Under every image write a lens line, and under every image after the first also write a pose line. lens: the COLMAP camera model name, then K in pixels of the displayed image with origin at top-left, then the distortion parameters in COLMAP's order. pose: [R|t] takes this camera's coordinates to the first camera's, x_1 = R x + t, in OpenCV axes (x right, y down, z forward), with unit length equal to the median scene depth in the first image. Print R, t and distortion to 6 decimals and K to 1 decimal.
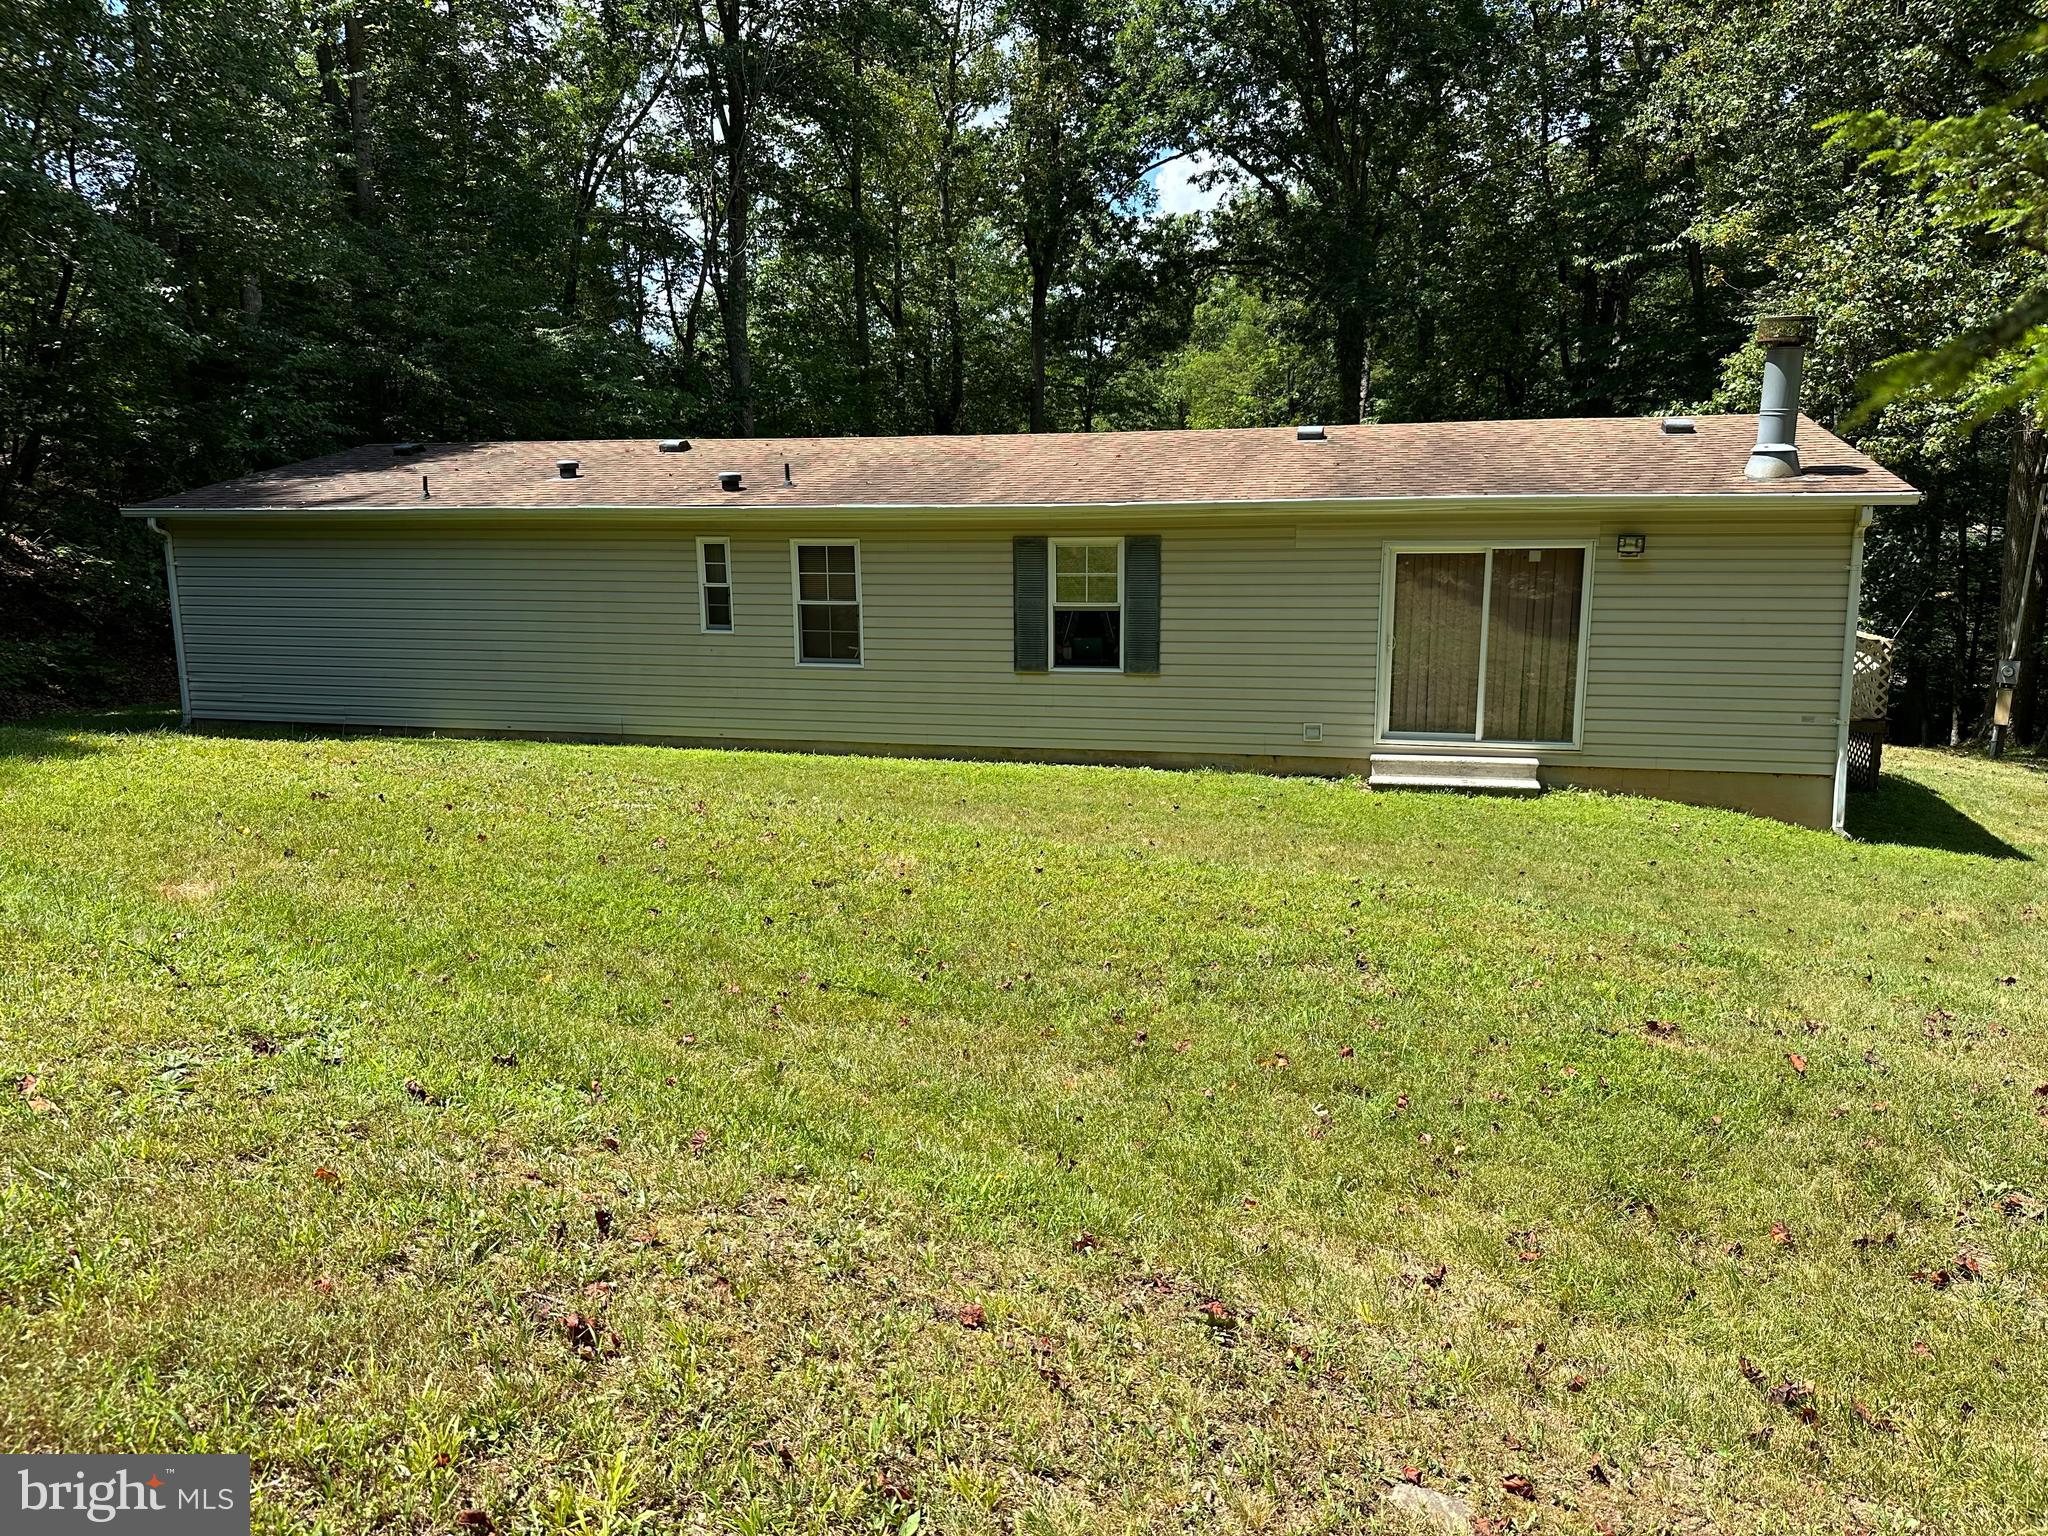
lens RADIAL K [[1409.2, 0, 1024.0], [0, 1409.2, 768.0], [0, 0, 1]] dist [0.119926, -0.199260]
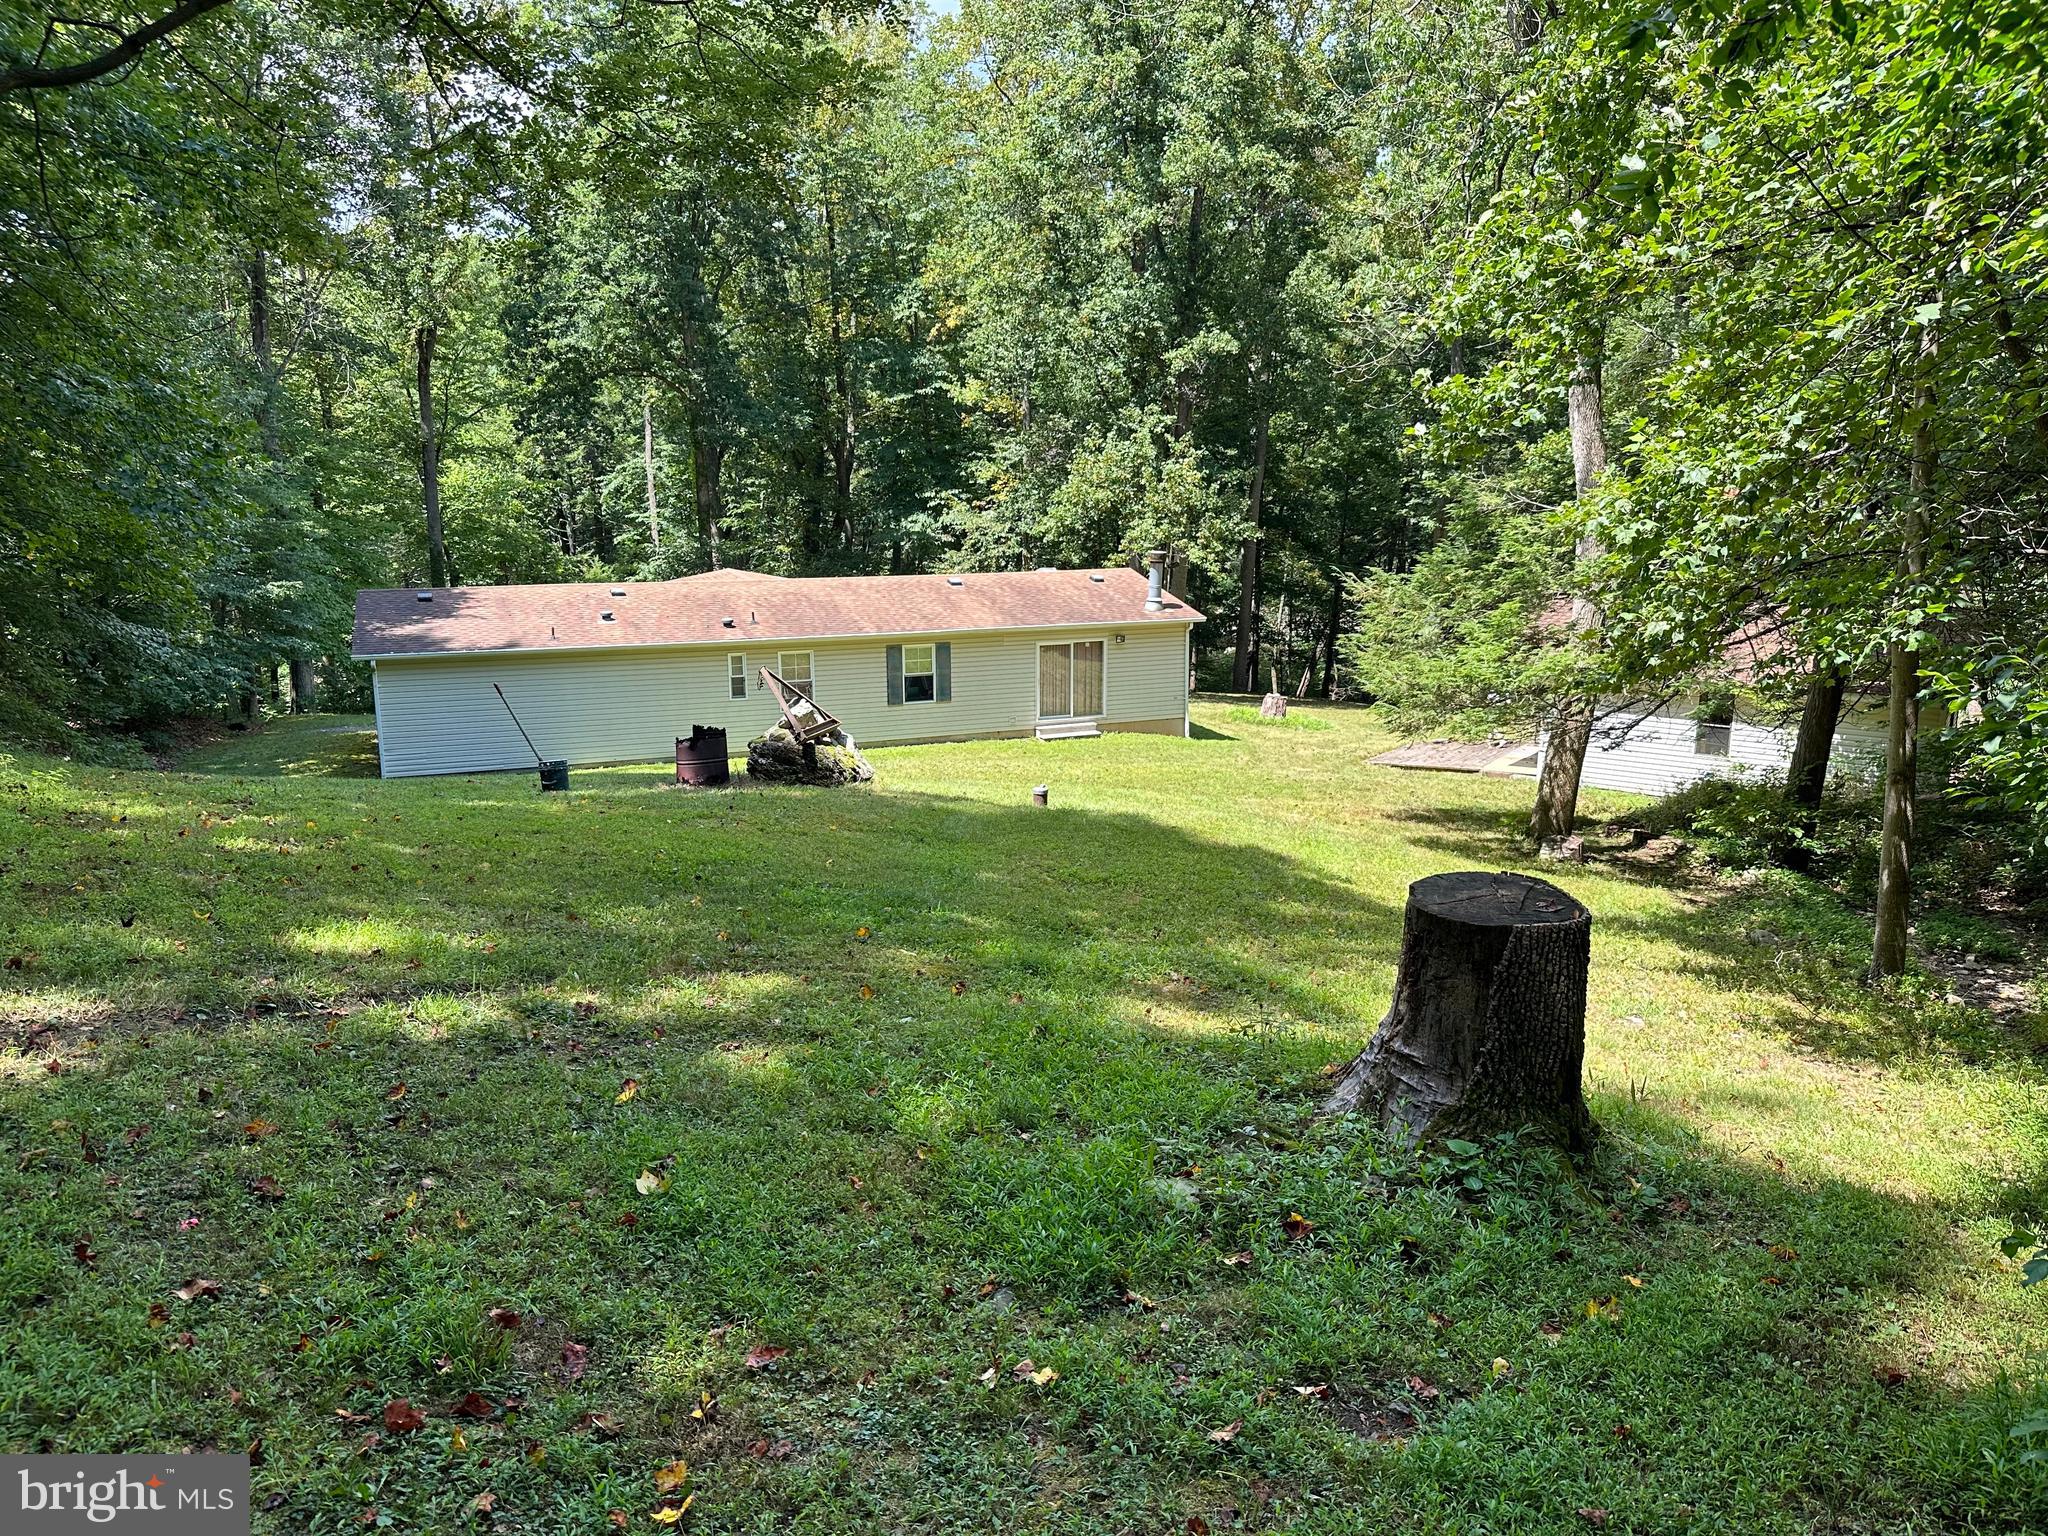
lens RADIAL K [[1406.2, 0, 1075.3], [0, 1406.2, 776.1], [0, 0, 1]] dist [0.114656, -0.270826]
pose [[0.793458, -0.122380, 0.596195, -1.120301], [0.104229, 0.992427, 0.064998, -0.073405], [-0.599634, 0.010568, 0.800204, -0.951110]]
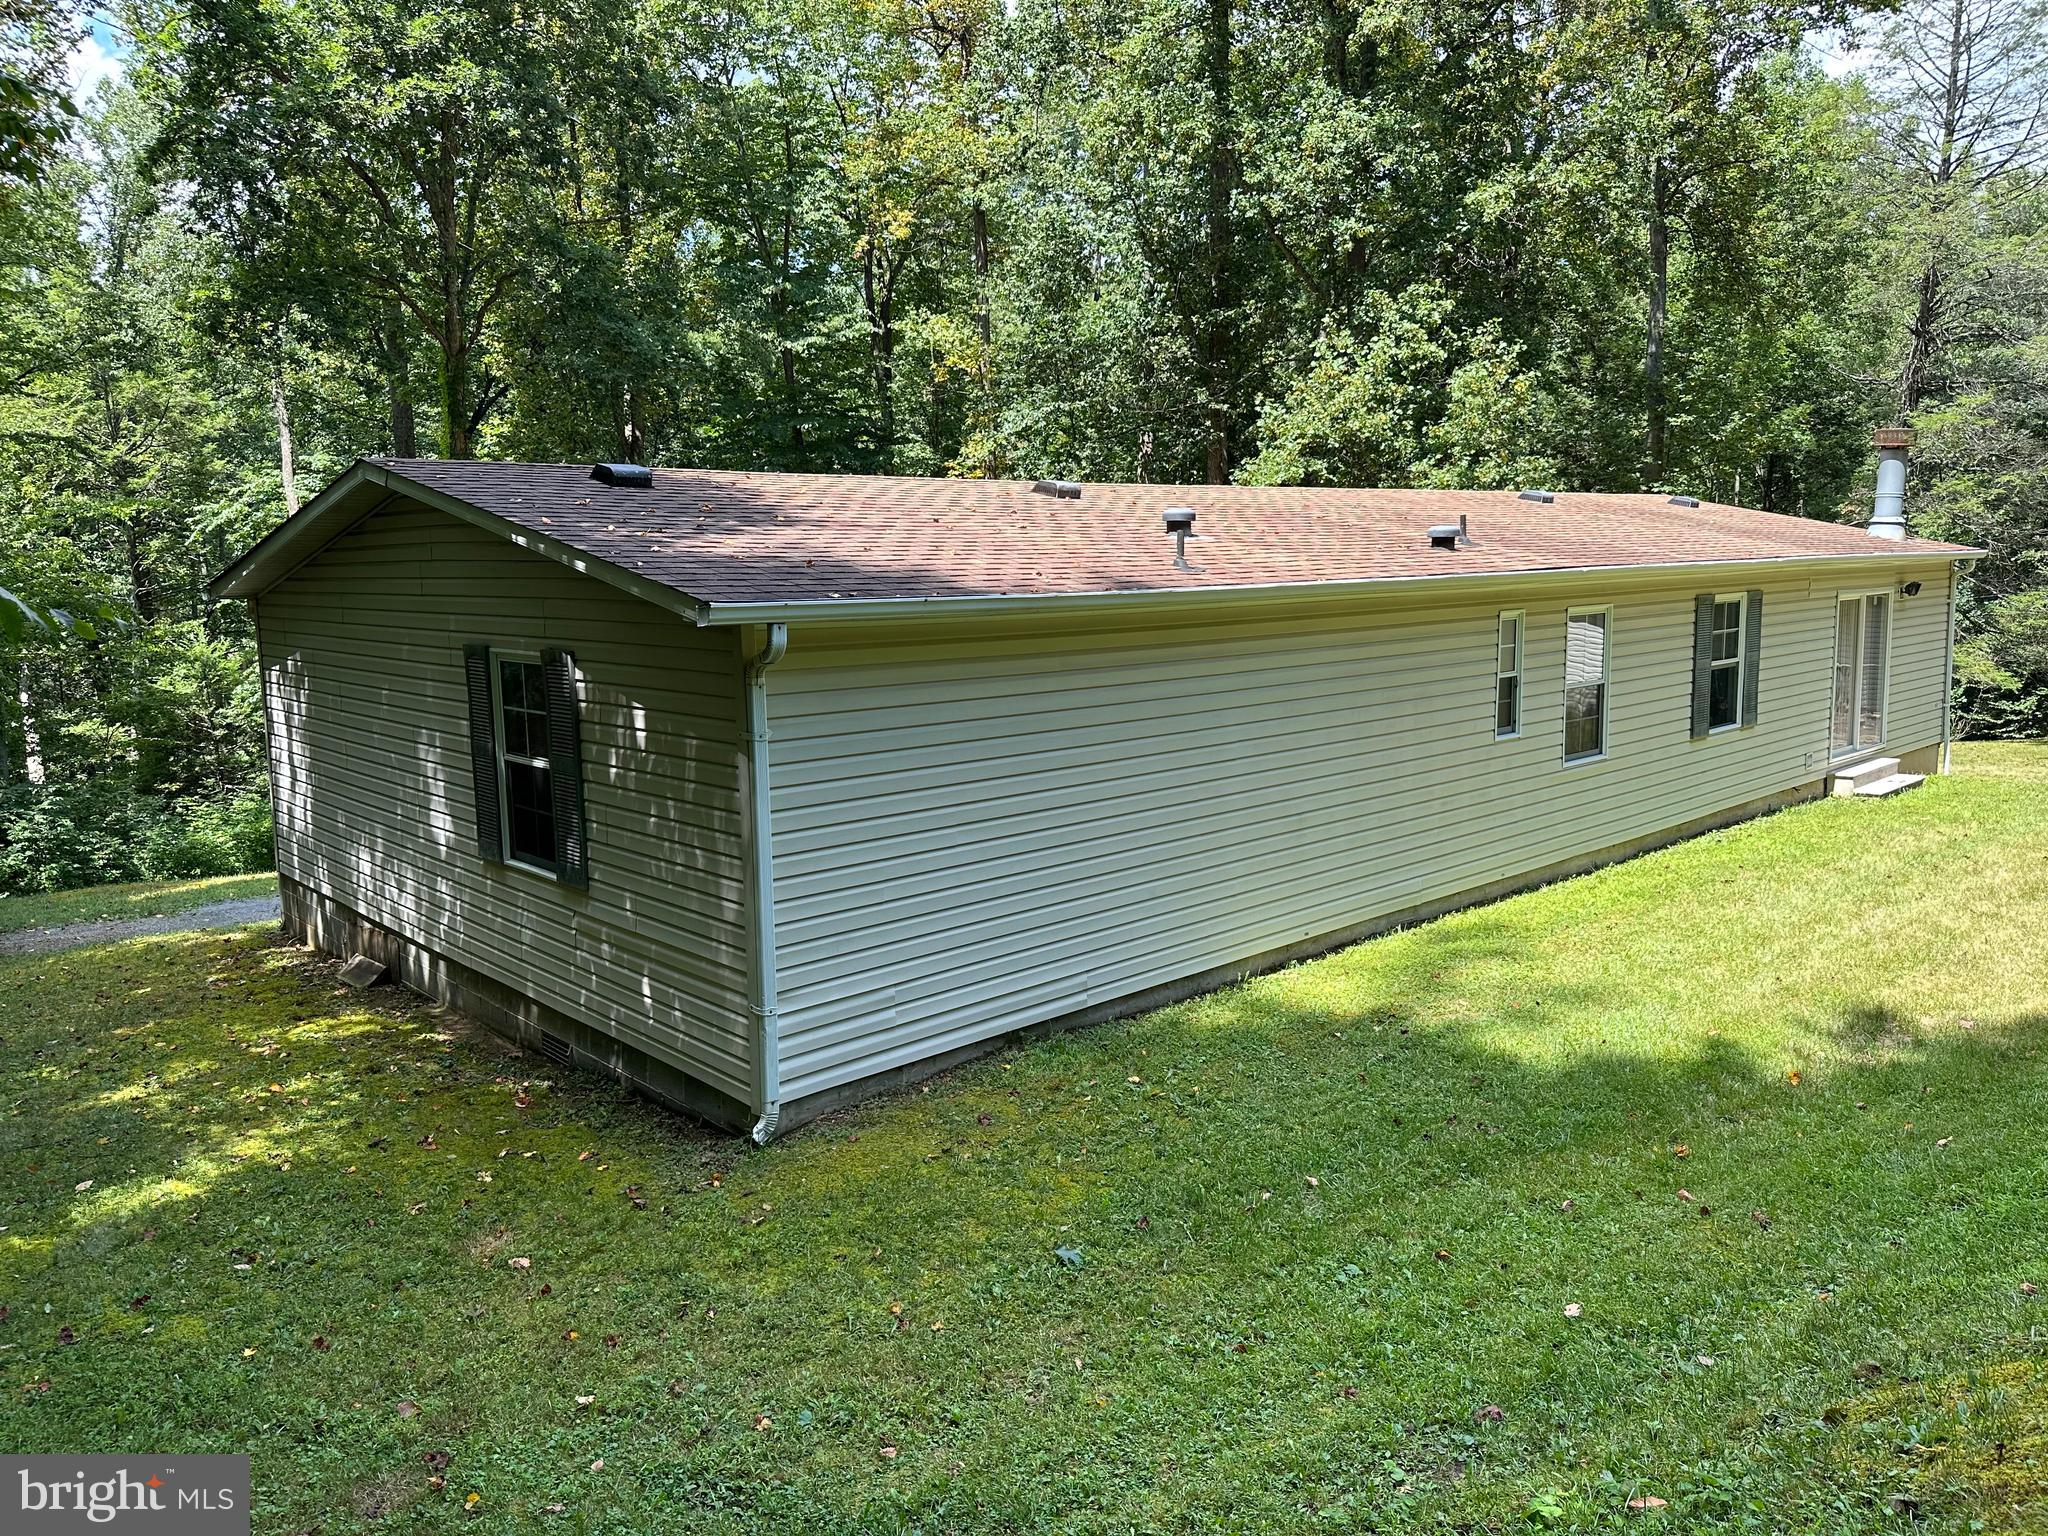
lens RADIAL K [[1409.2, 0, 1024.0], [0, 1409.2, 768.0], [0, 0, 1]] dist [0.119926, -0.199260]
pose [[0.556739, -0.121937, 0.821689, -1.041558], [0.172717, 0.984542, 0.029079, -0.156054], [-0.812534, 0.125730, 0.569193, 0.839839]]
